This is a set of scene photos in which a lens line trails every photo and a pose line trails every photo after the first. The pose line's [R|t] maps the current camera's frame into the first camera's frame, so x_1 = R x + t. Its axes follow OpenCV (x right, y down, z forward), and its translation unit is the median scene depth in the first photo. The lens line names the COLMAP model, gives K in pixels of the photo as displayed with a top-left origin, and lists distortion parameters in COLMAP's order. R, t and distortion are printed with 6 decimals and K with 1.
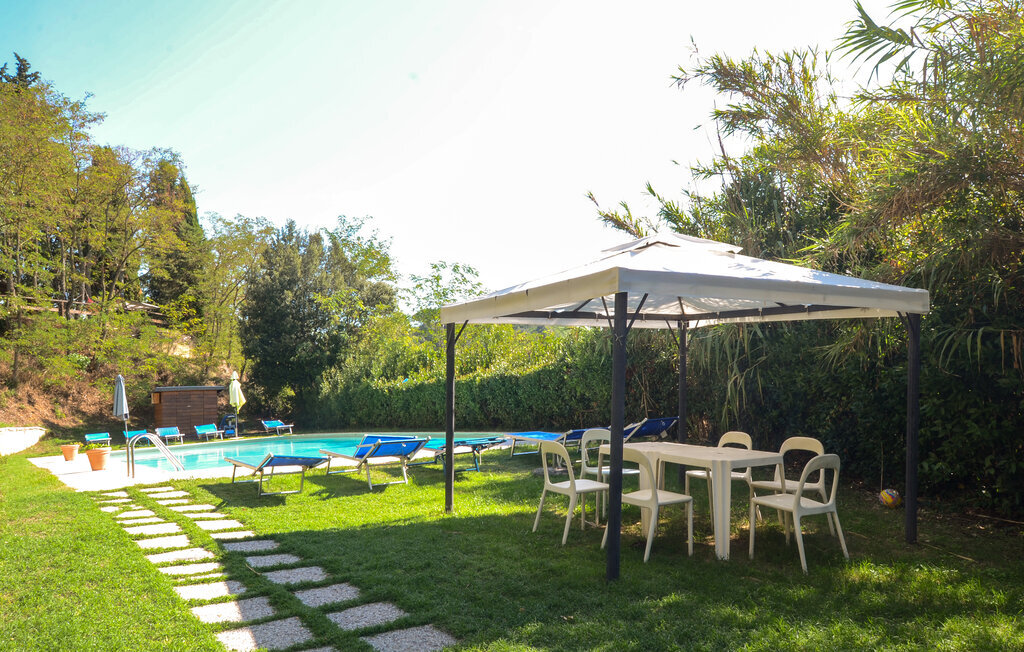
lens RADIAL K [[809.7, 0, 512.3], [0, 809.7, 346.8], [0, 0, 1]] dist [0.000834, 0.004384]
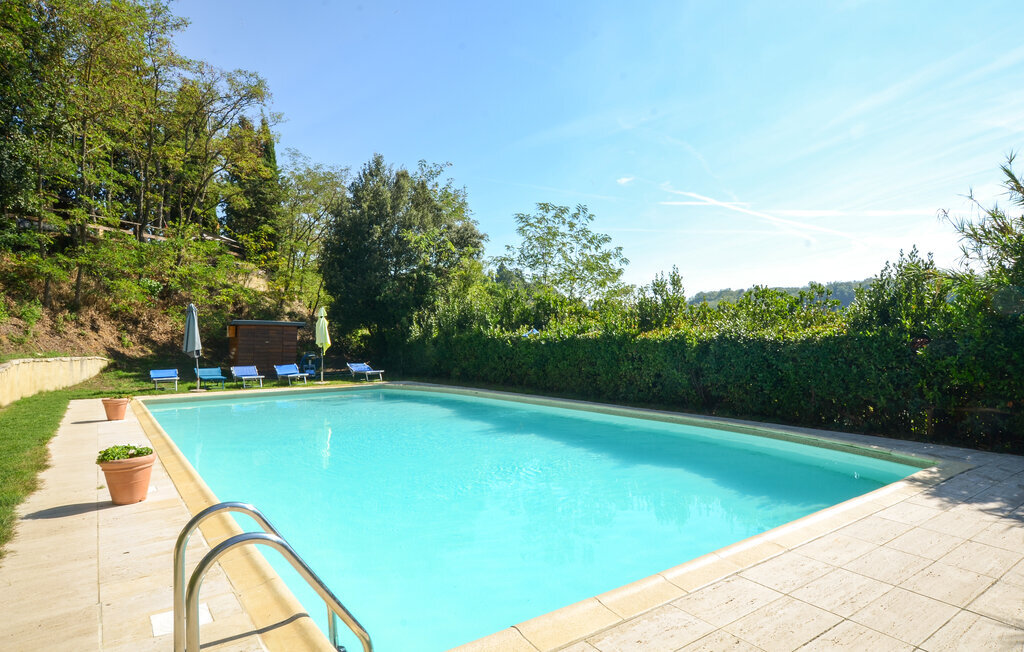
lens RADIAL K [[592.8, 0, 507.0], [0, 592.8, 329.6], [0, 0, 1]] dist [-0.023447, 0.004046]
pose [[0.997693, 0.059290, 0.033076, -0.140534], [-0.060795, 0.997065, 0.046537, 0.010356], [-0.030220, -0.048441, 0.998369, 0.300506]]
